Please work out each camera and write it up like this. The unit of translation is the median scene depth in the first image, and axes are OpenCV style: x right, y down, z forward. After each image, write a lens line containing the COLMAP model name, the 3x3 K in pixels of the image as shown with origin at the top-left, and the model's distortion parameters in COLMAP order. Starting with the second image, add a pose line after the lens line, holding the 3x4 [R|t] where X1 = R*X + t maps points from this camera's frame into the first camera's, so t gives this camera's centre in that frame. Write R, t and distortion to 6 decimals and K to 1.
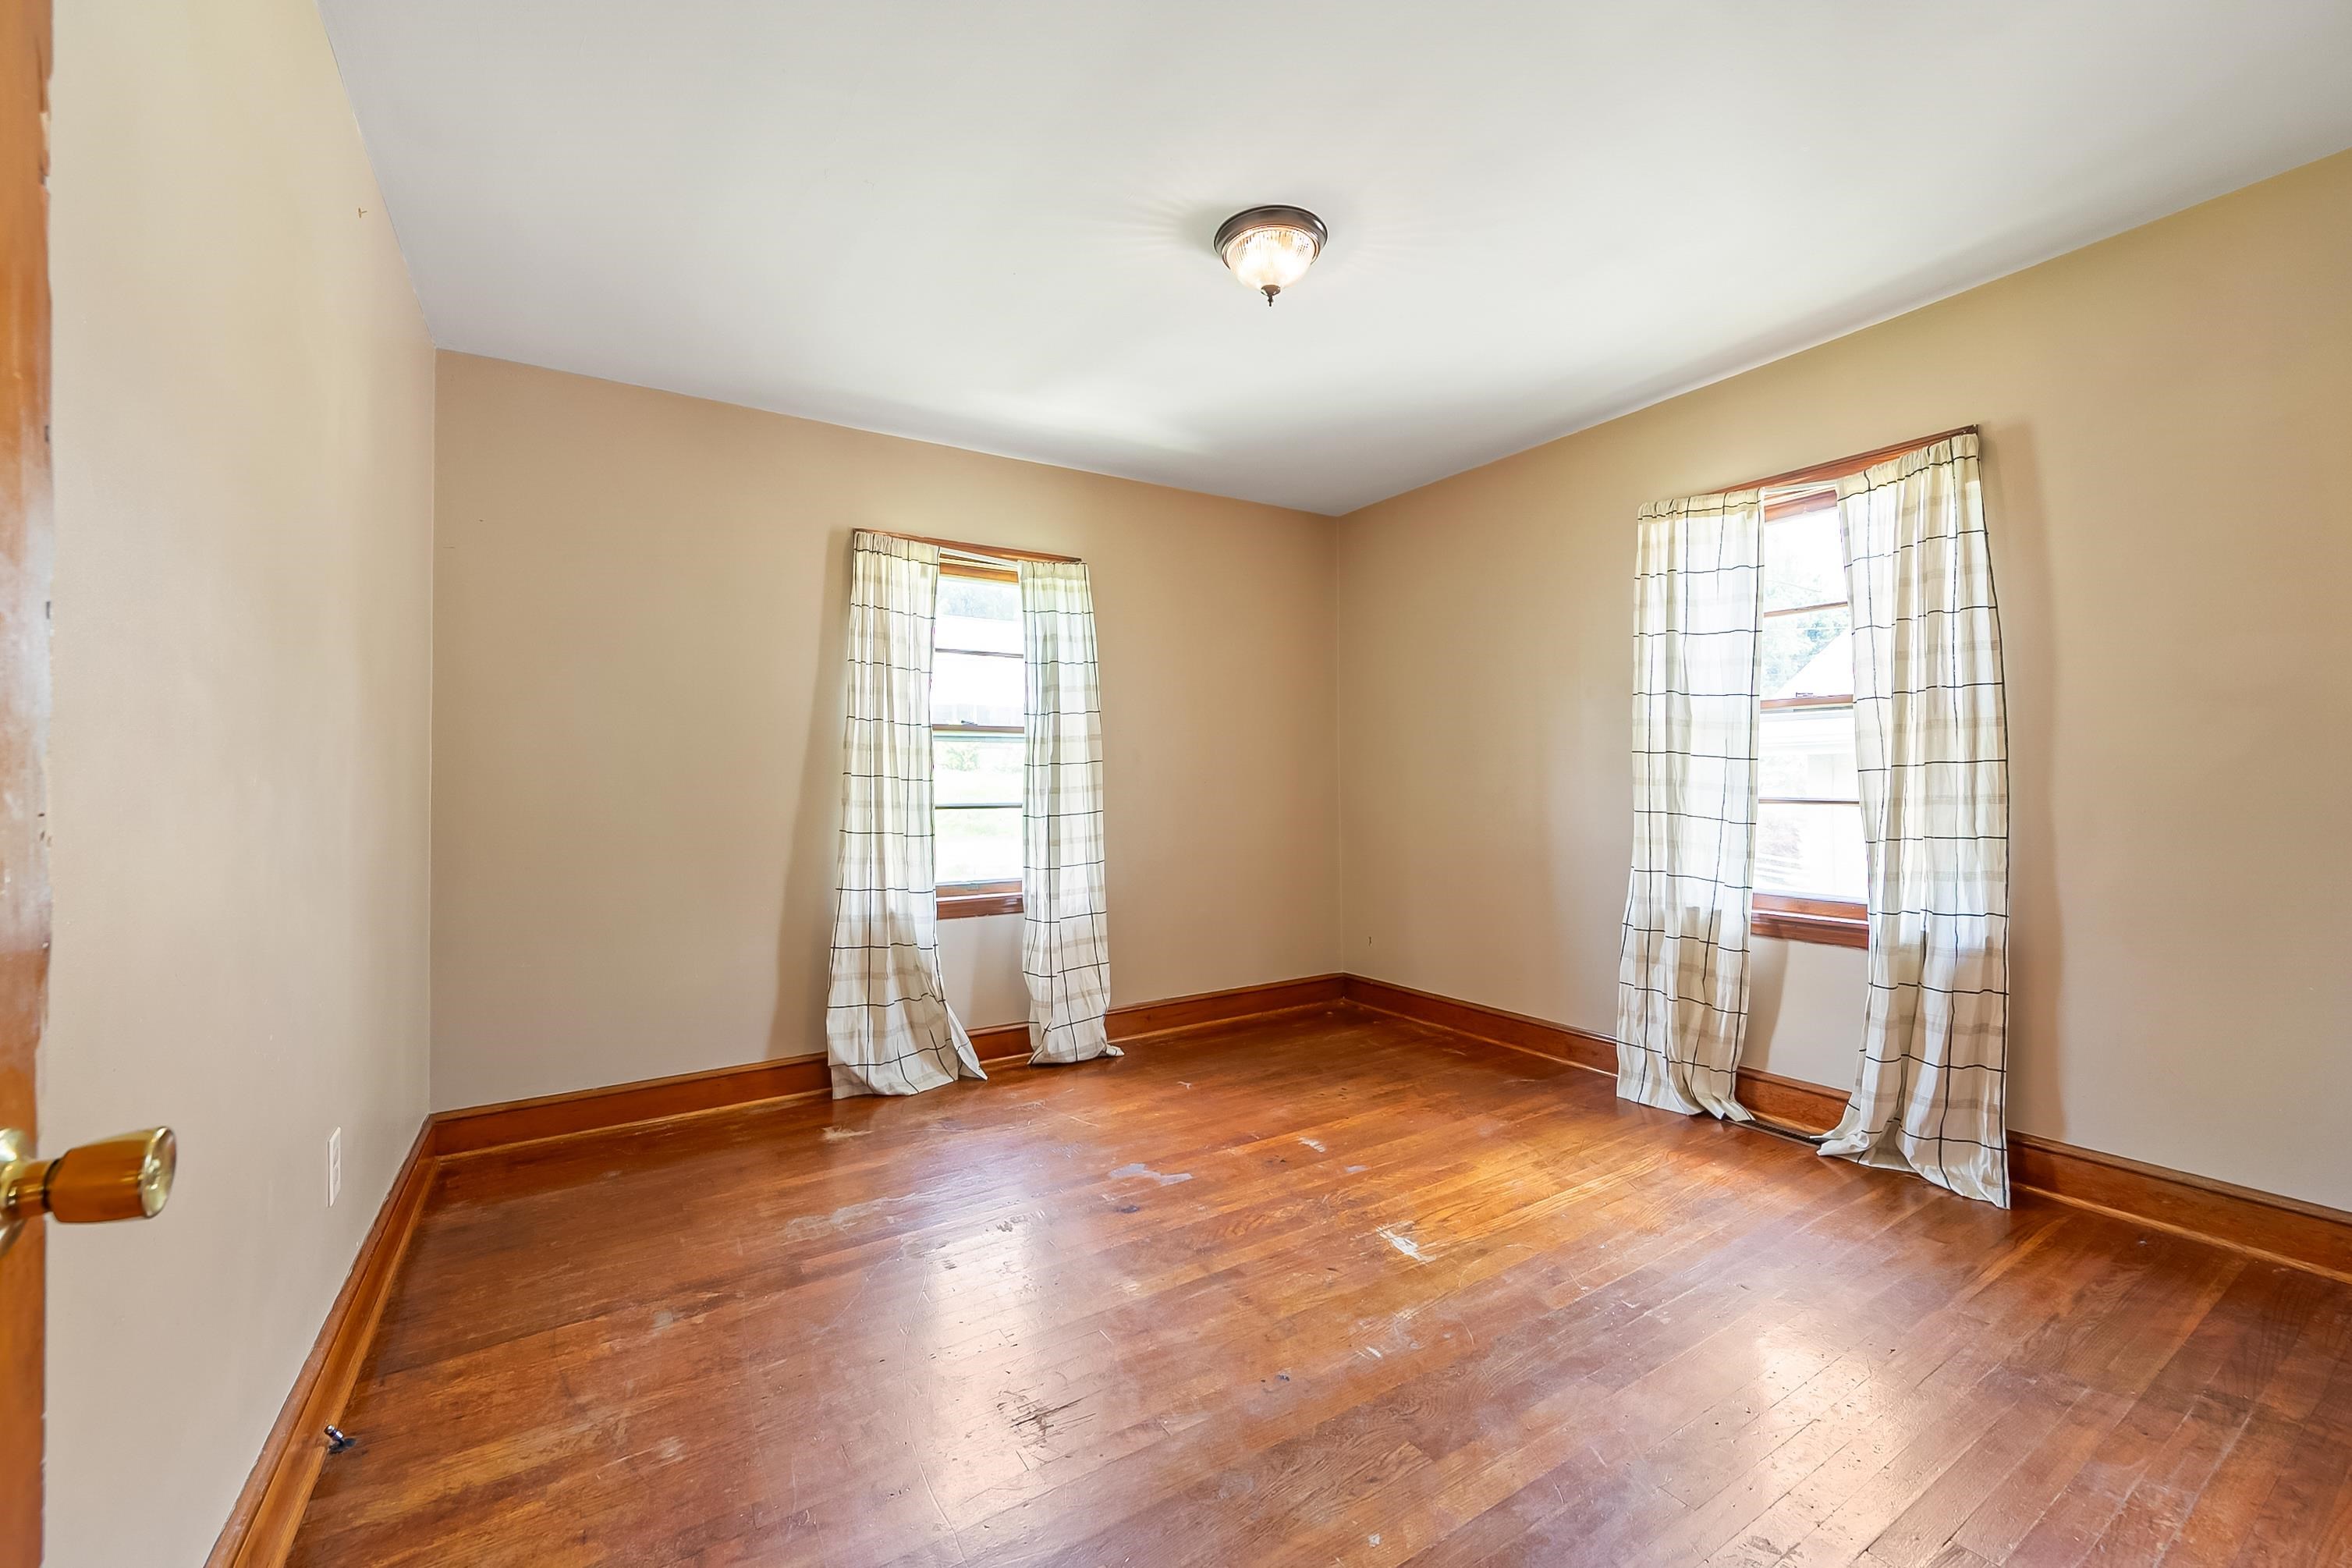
lens RADIAL K [[943.6, 0, 1179.5], [0, 943.6, 769.9], [0, 0, 1]] dist [0.003707, -0.000313]
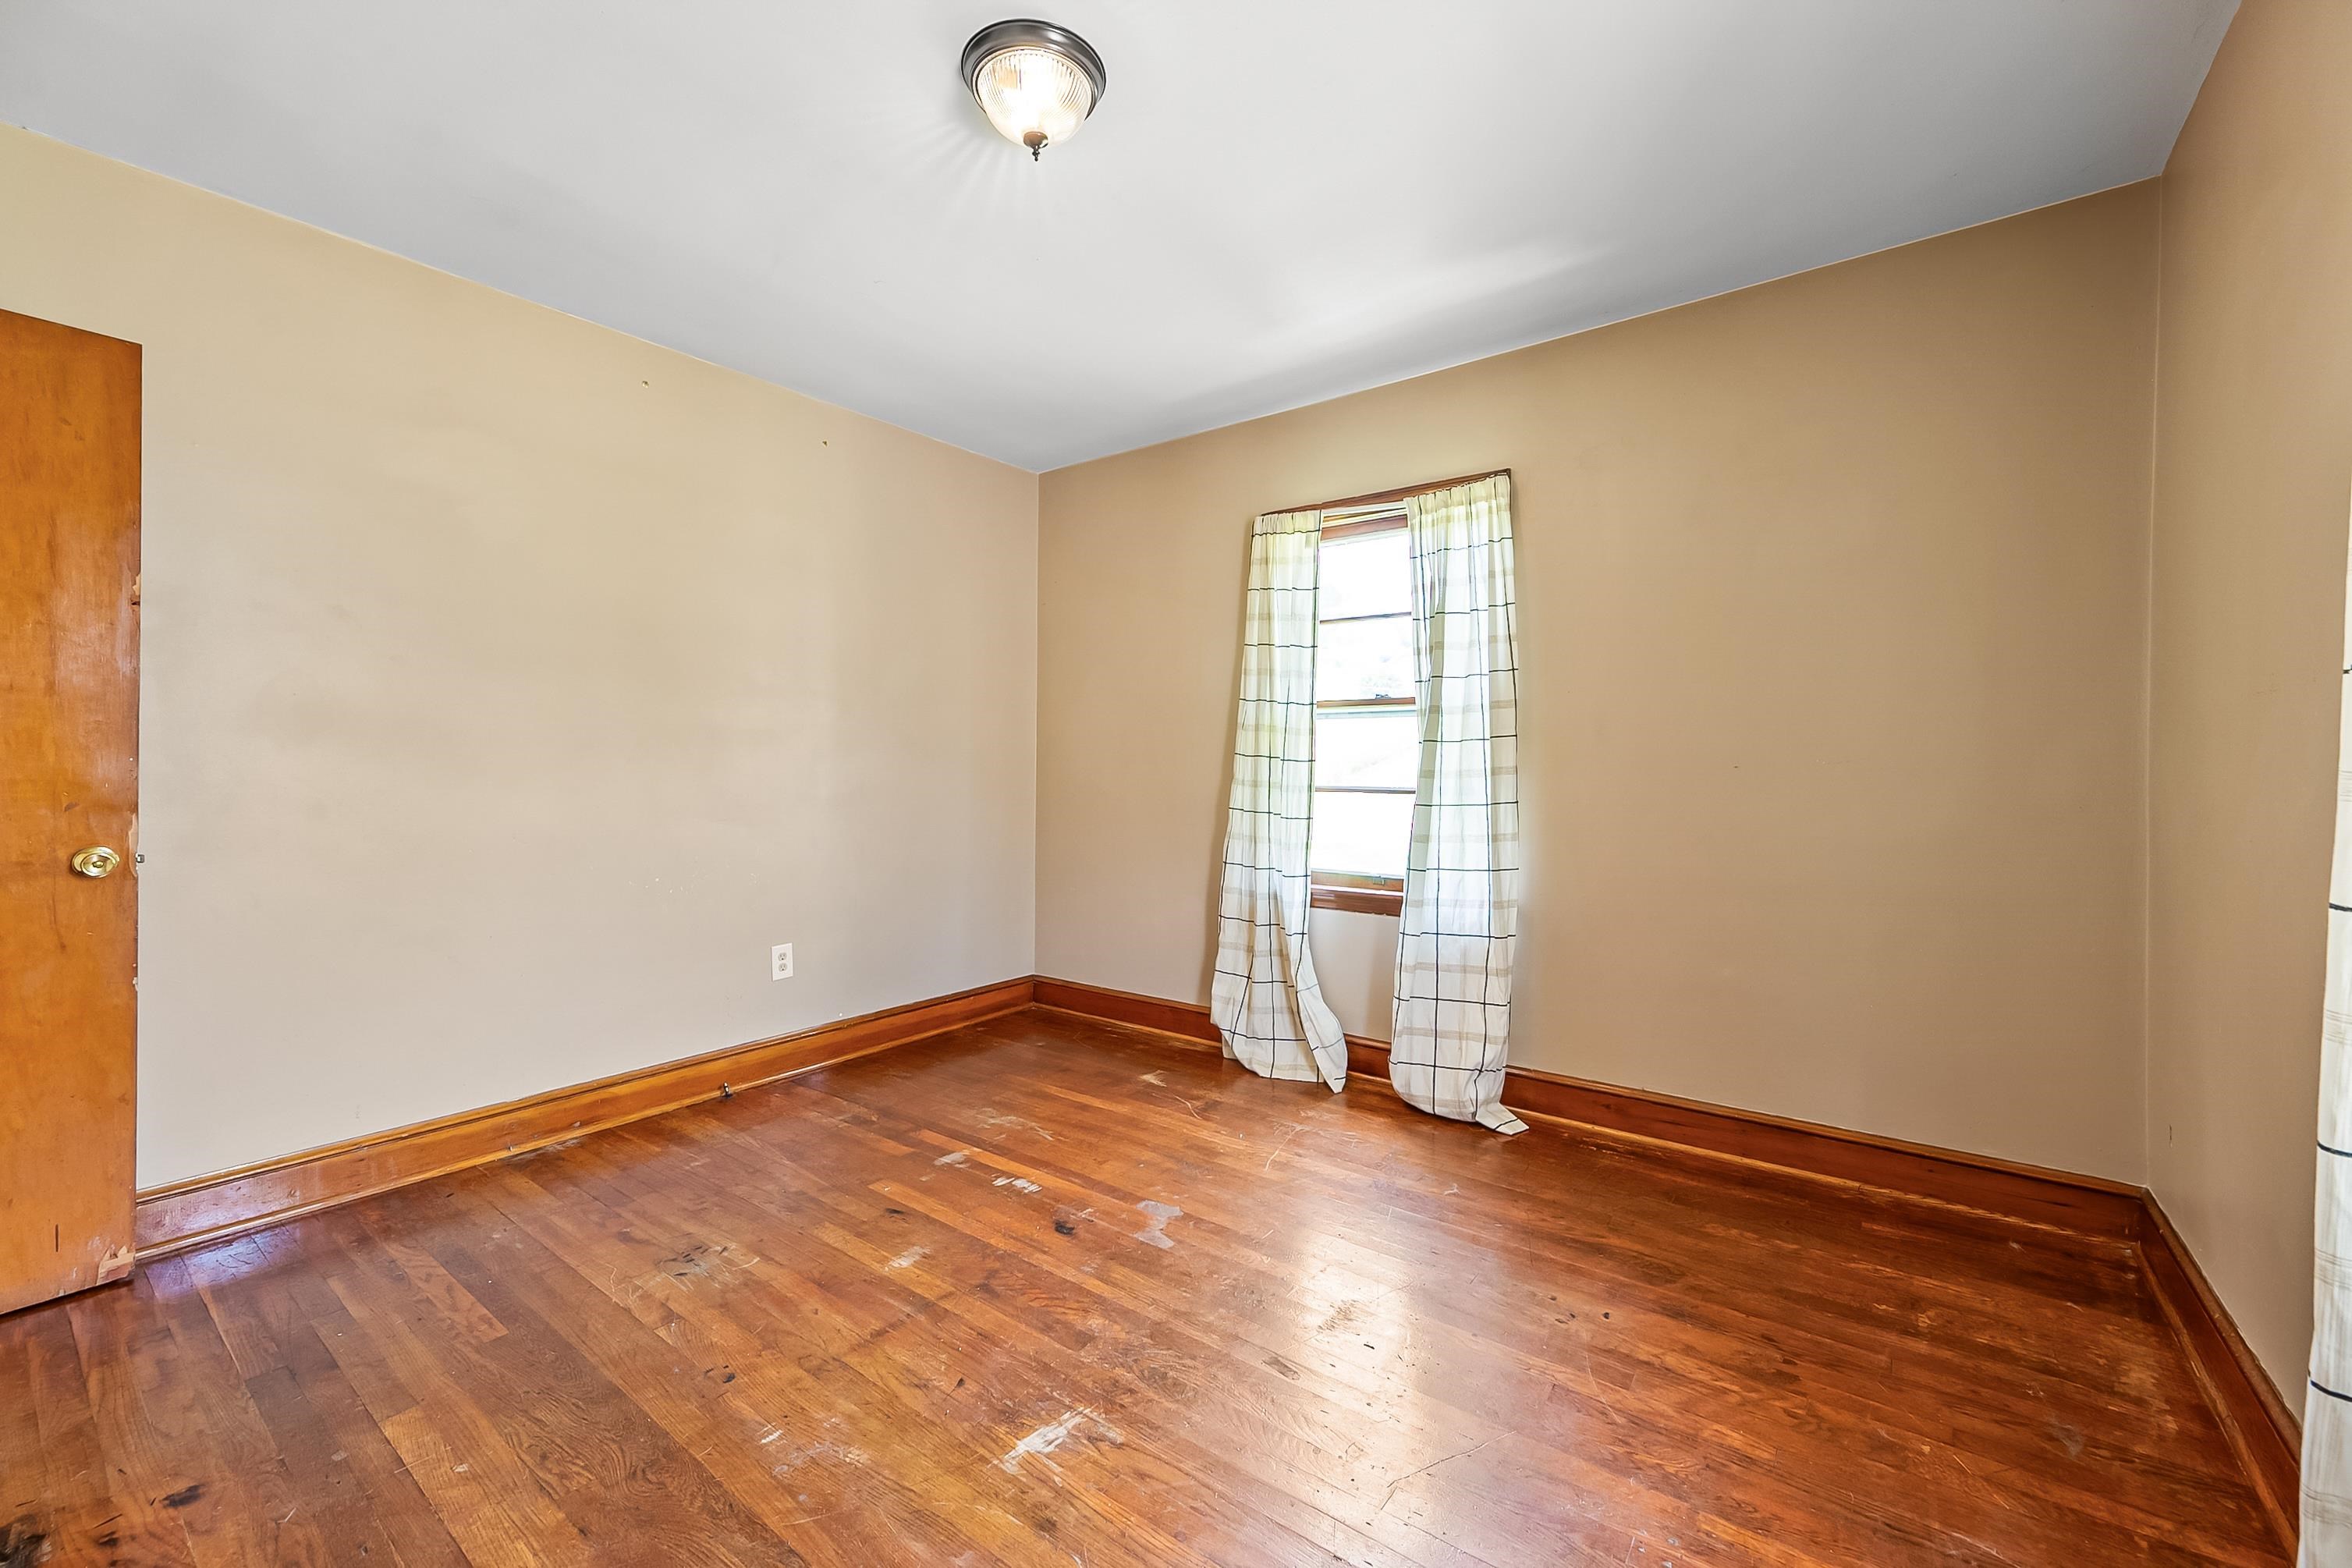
lens RADIAL K [[943.6, 0, 1179.5], [0, 943.6, 769.9], [0, 0, 1]] dist [0.003707, -0.000313]
pose [[0.351436, 0.016373, -0.936069, 0.620782], [0.007185, 0.999770, 0.020185, 0.000366], [0.936184, -0.013819, 0.351238, 0.582592]]
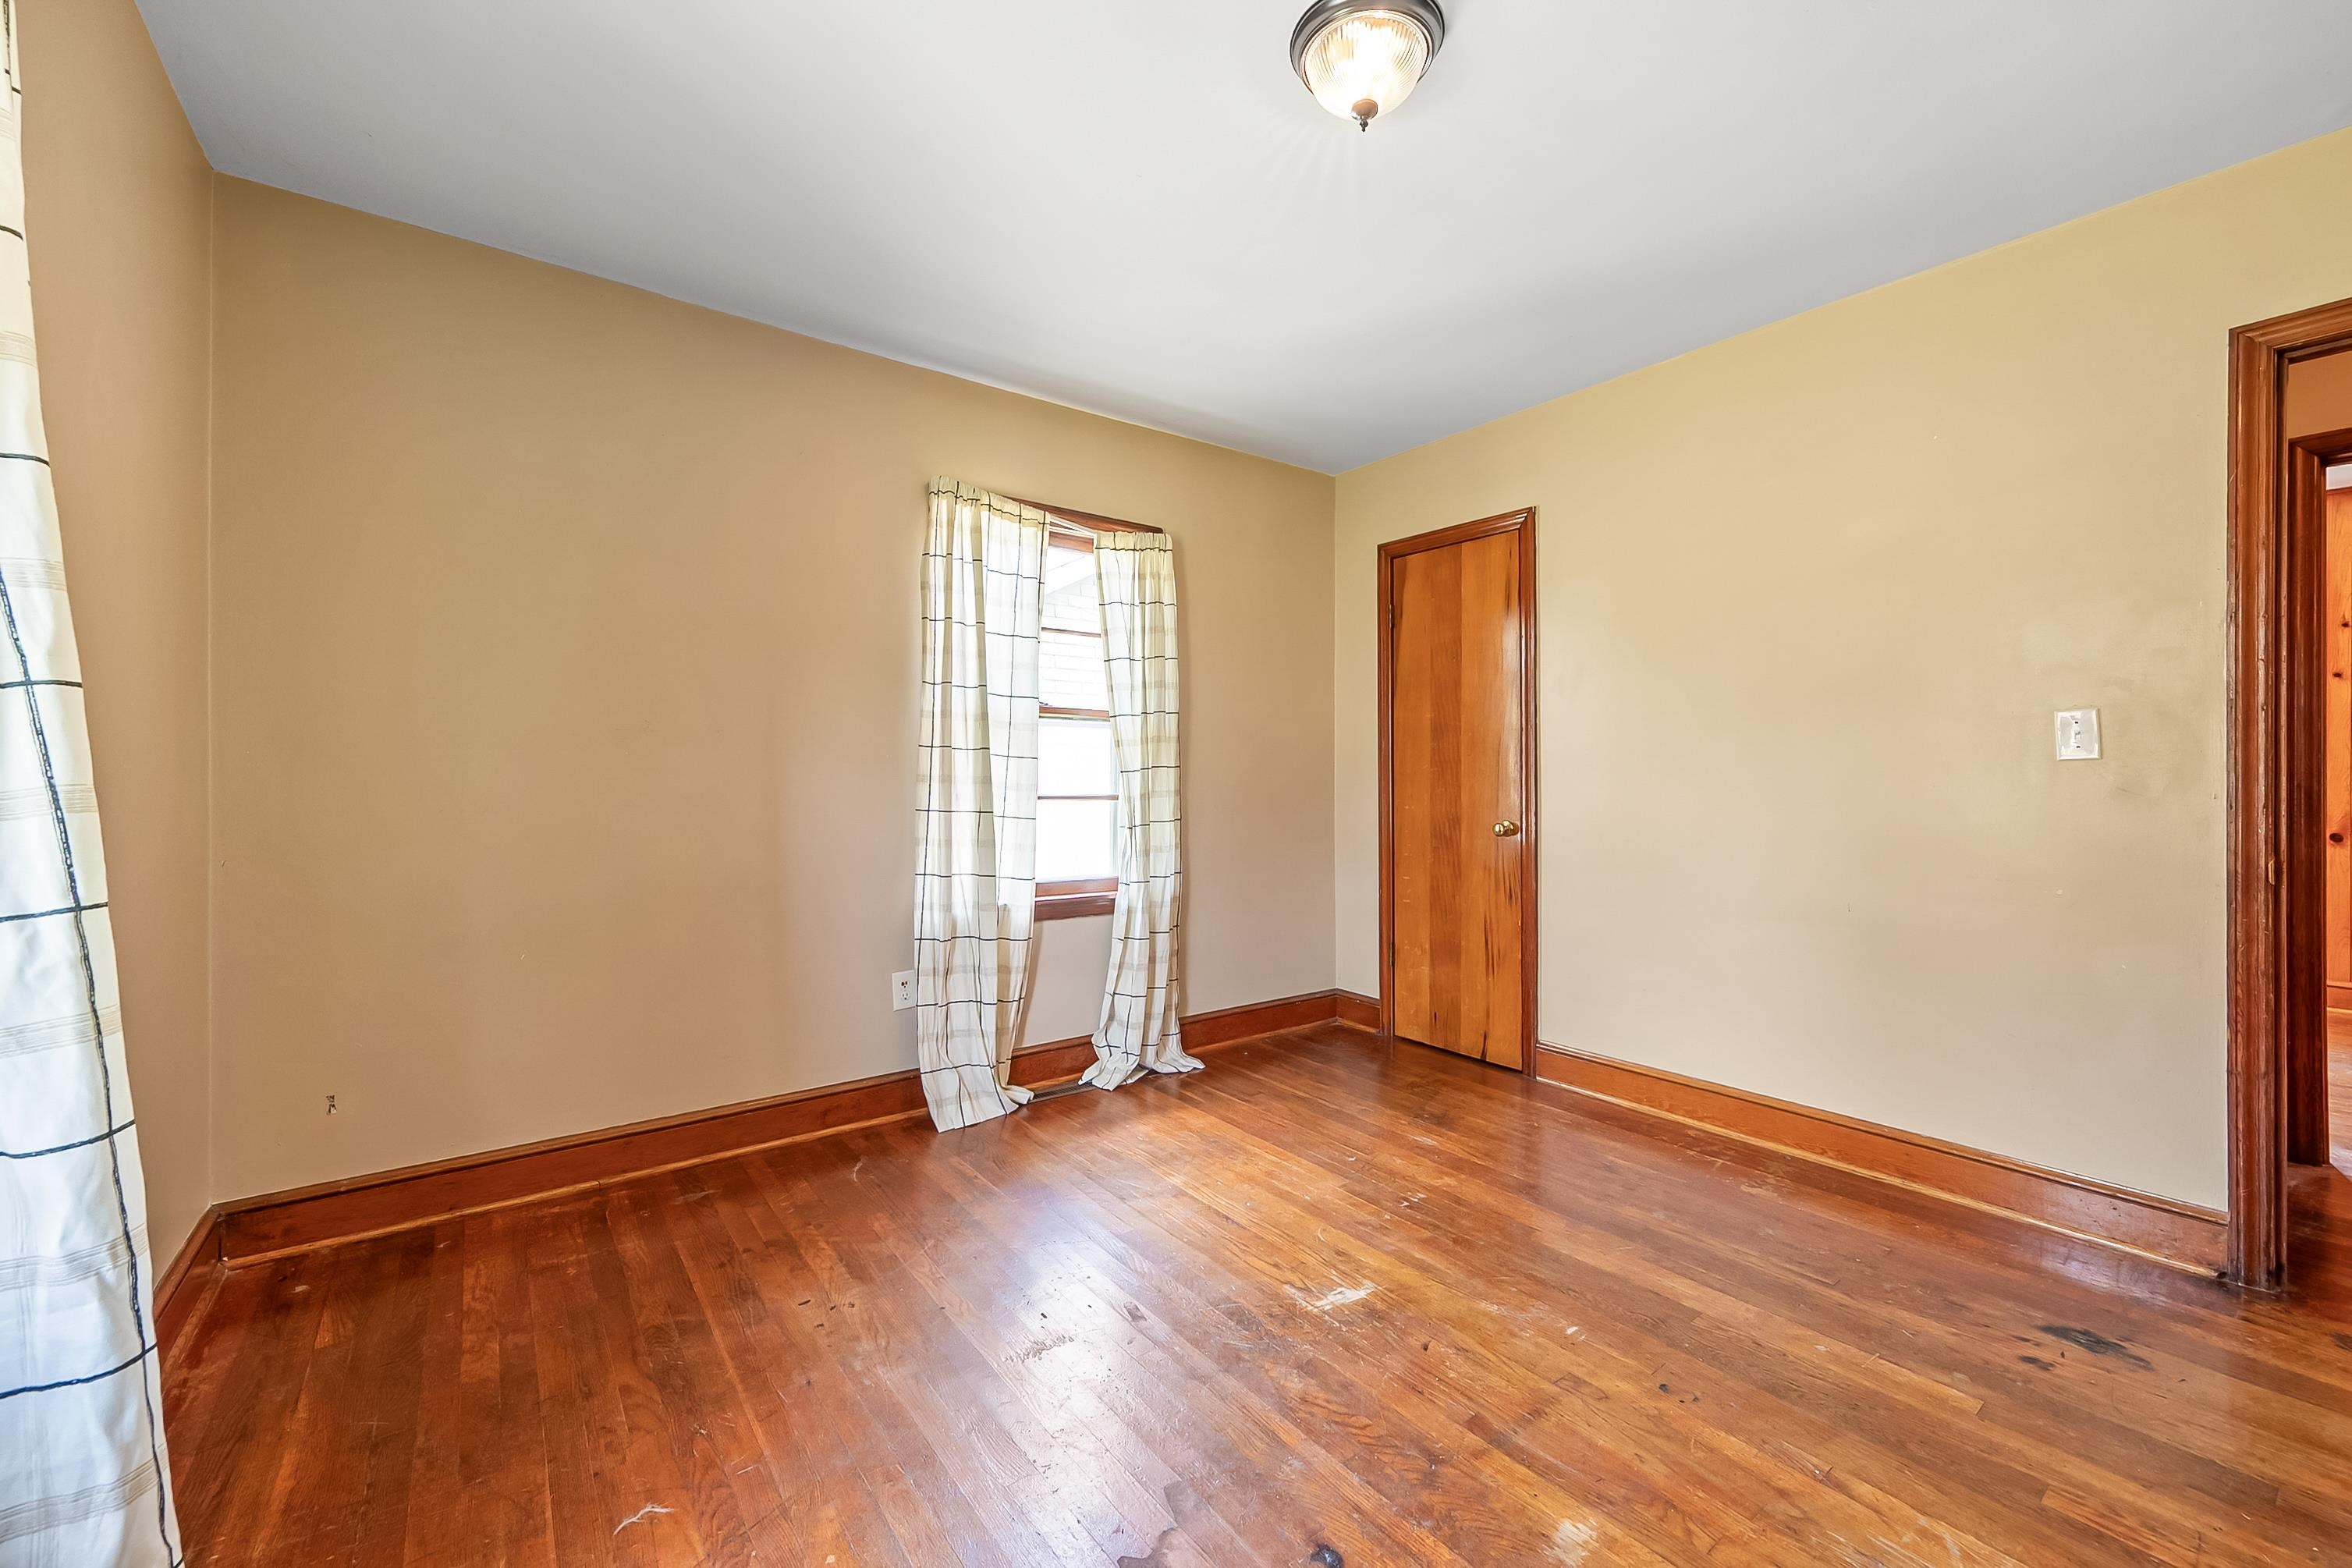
lens RADIAL K [[947.1, 0, 1178.5], [0, 947.1, 774.2], [0, 0, 1]] dist [0.008554, -0.002771]
pose [[-0.076880, 0.010161, 0.996989, -0.443884], [-0.014841, 0.999826, -0.011335, 0.014406], [-0.996930, -0.015668, -0.076716, 0.839611]]
